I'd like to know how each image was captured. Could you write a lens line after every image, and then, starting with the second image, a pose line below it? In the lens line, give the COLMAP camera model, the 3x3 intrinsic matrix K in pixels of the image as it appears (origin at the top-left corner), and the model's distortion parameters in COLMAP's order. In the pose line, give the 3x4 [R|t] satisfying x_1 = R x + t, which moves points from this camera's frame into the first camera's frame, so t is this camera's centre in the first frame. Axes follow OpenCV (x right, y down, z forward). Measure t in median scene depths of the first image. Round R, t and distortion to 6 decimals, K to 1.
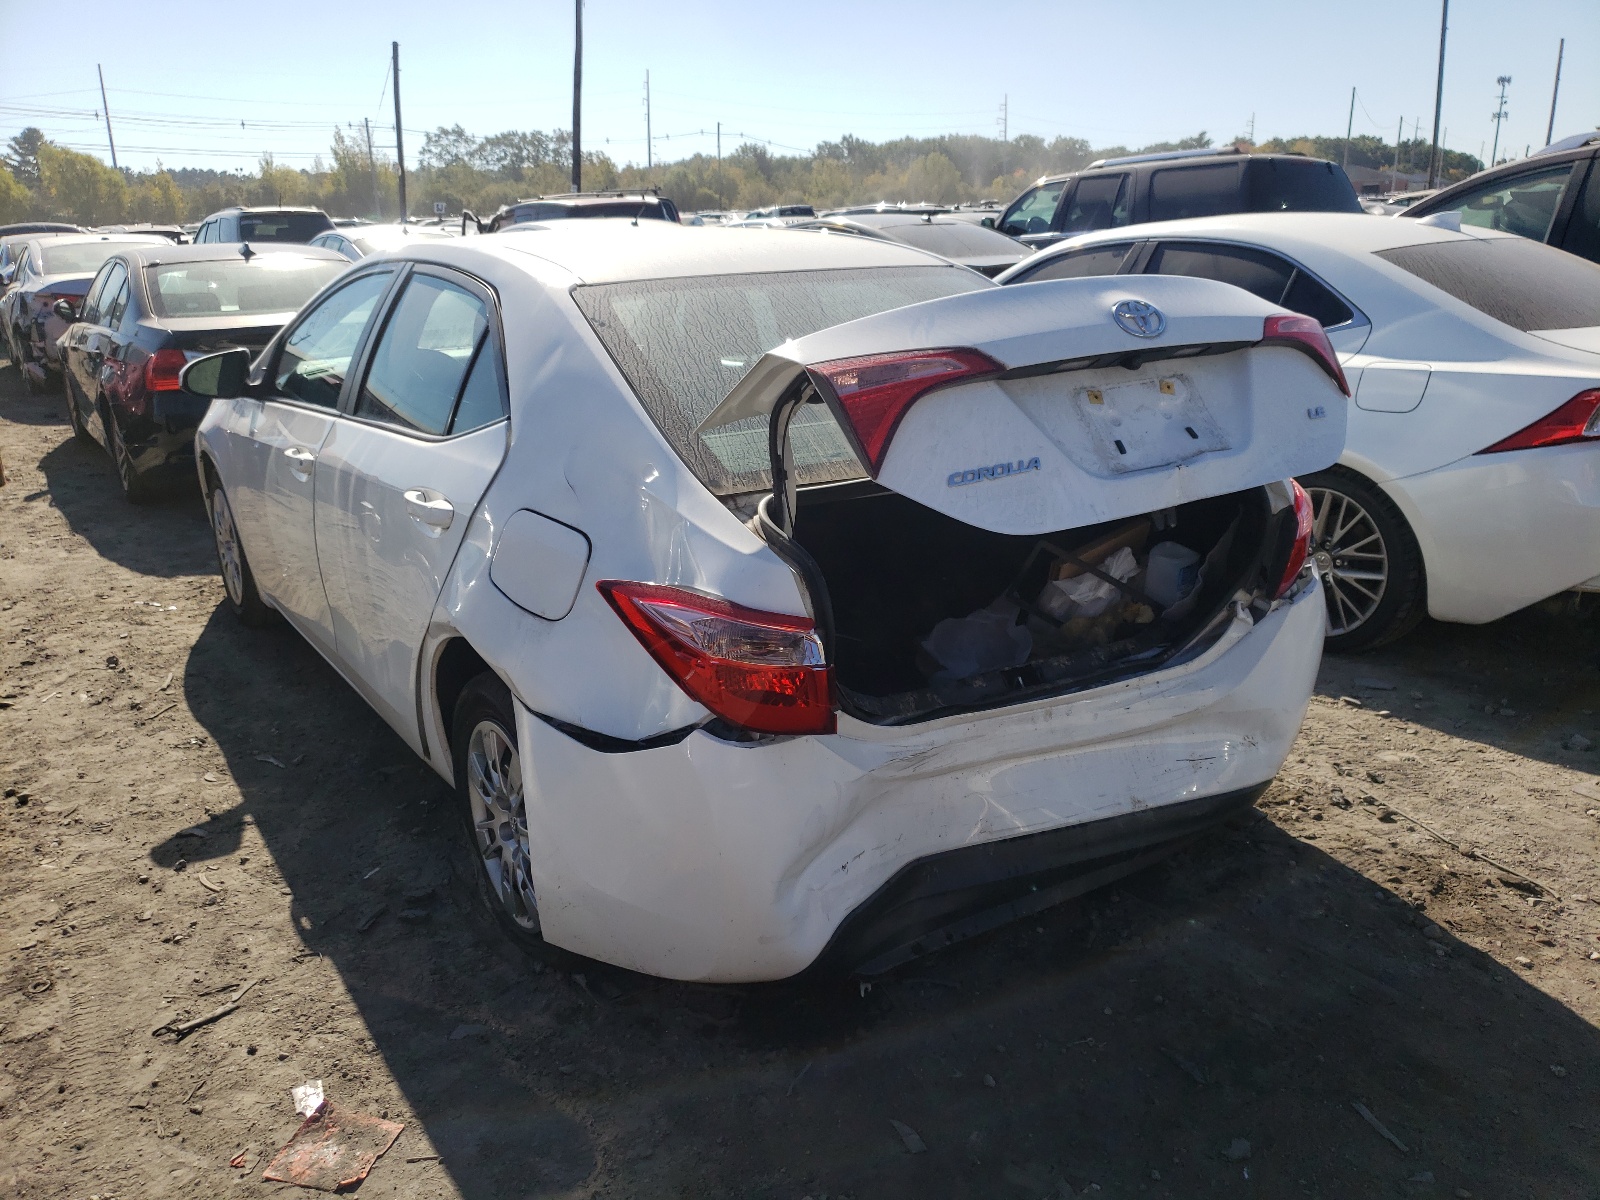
lens RADIAL K [[1331.3, 0, 778.6], [0, 1331.3, 714.2], [0, 0, 1]] dist [0.012512, 0.008342]
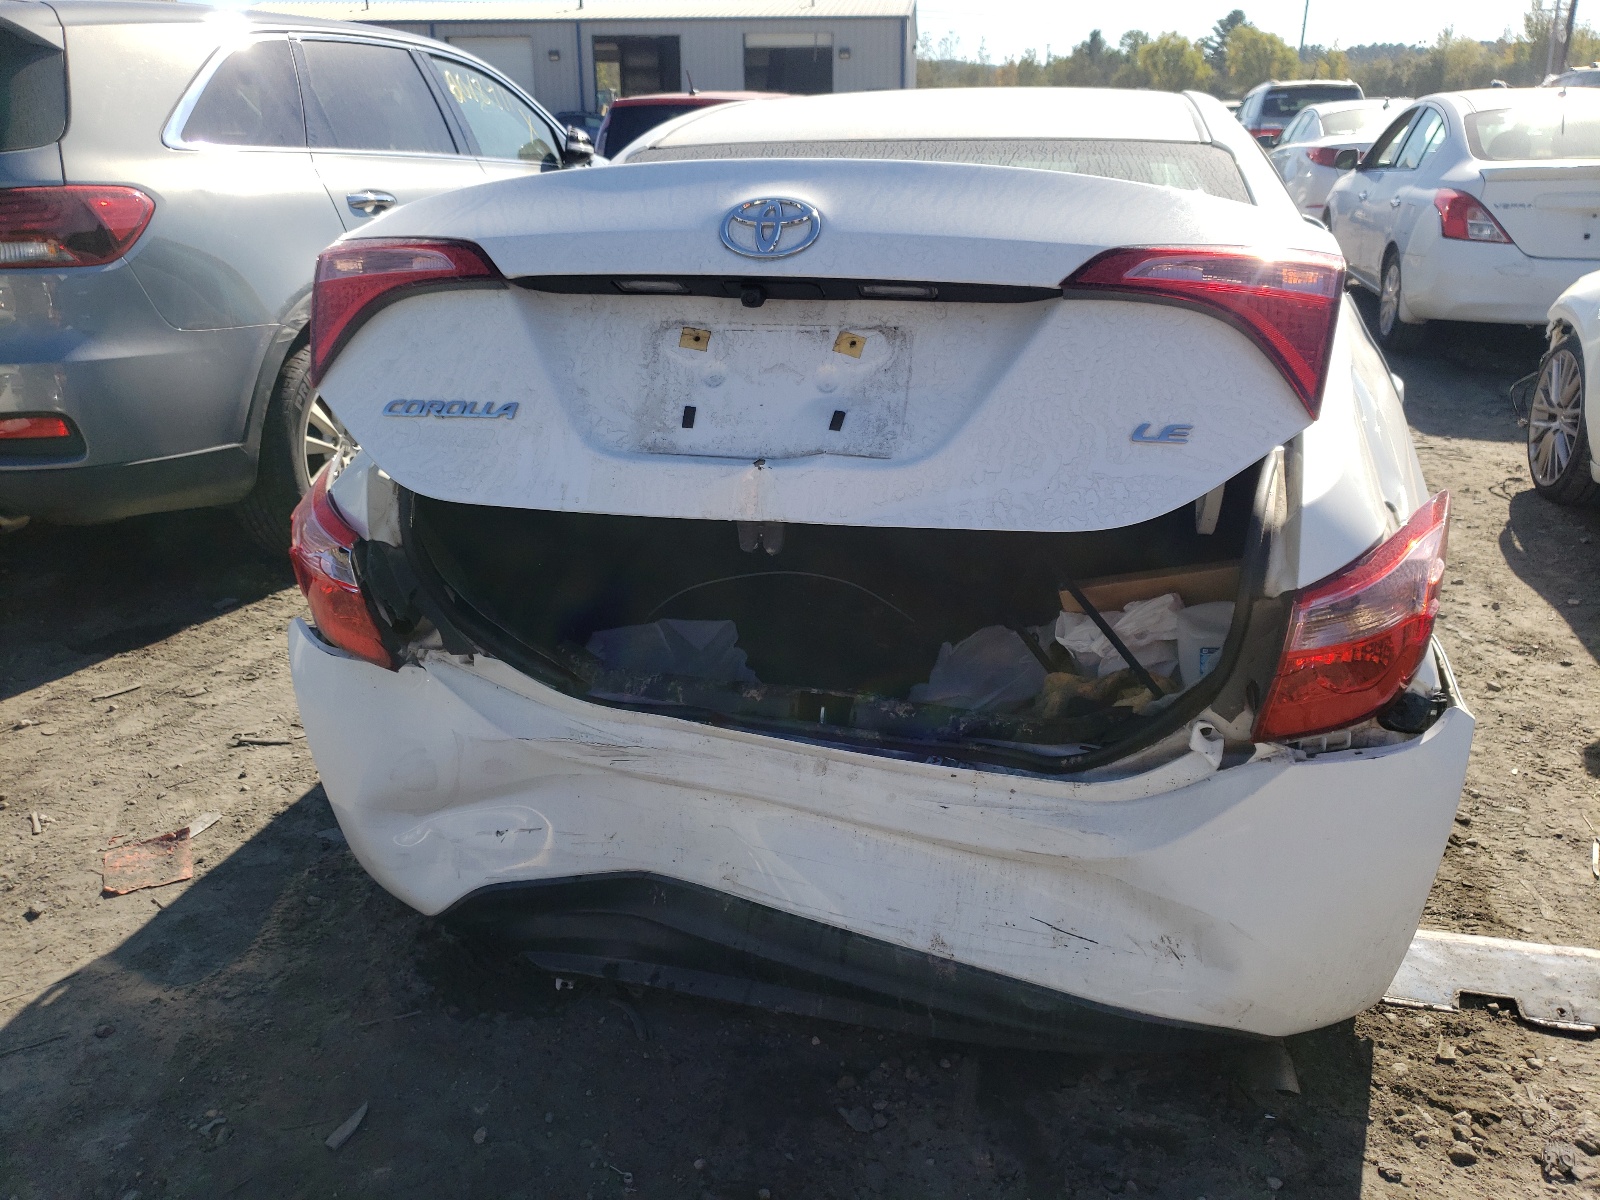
lens RADIAL K [[1220.3, 0, 800.0], [0, 1220.3, 600.0], [0, 0, 1]] dist [-0.007639, 0.068175]
pose [[0.679078, 0.295558, -0.671936, 0.670089], [-0.271022, 0.951637, 0.144685, -0.196968], [0.682202, 0.083857, 0.726339, 0.544585]]
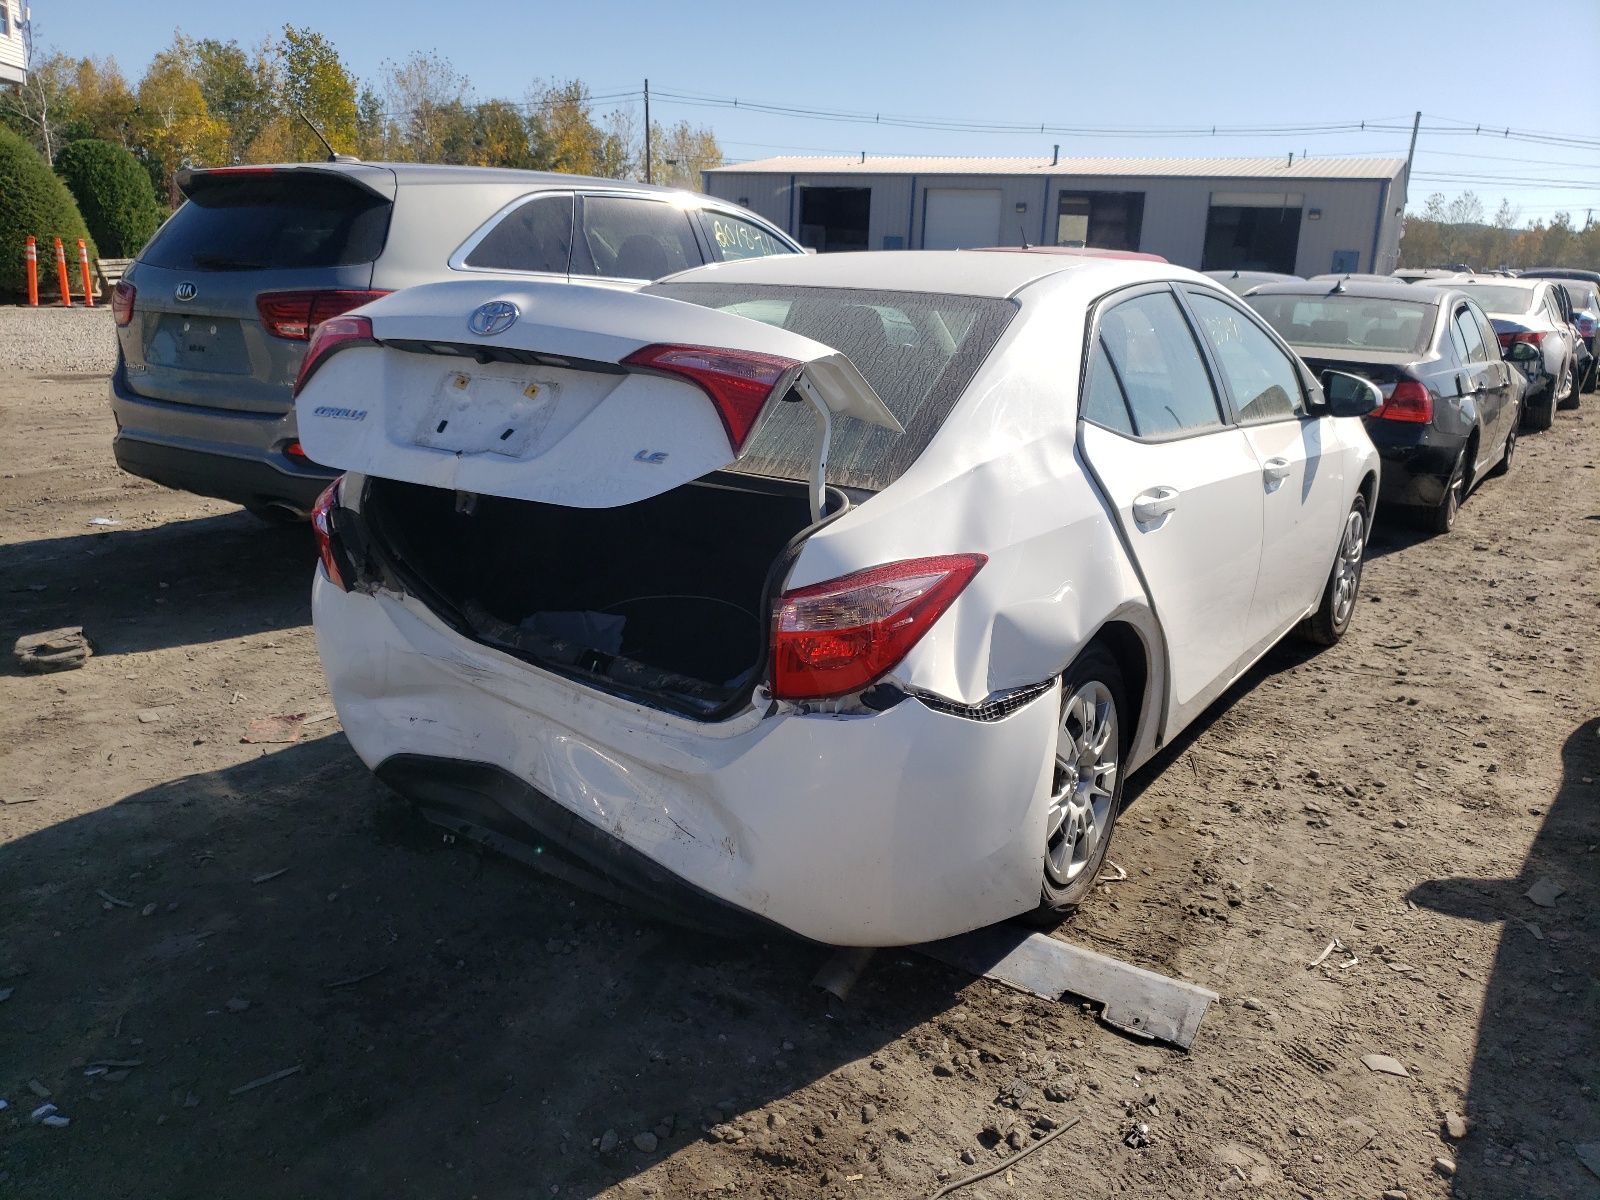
lens RADIAL K [[1220.3, 0, 800.0], [0, 1220.3, 600.0], [0, 0, 1]] dist [-0.007639, 0.068175]
pose [[0.374211, 0.297410, -0.878359, 1.181725], [-0.373430, 0.915315, 0.150829, -0.302081], [0.848832, 0.271564, 0.453582, 0.756833]]
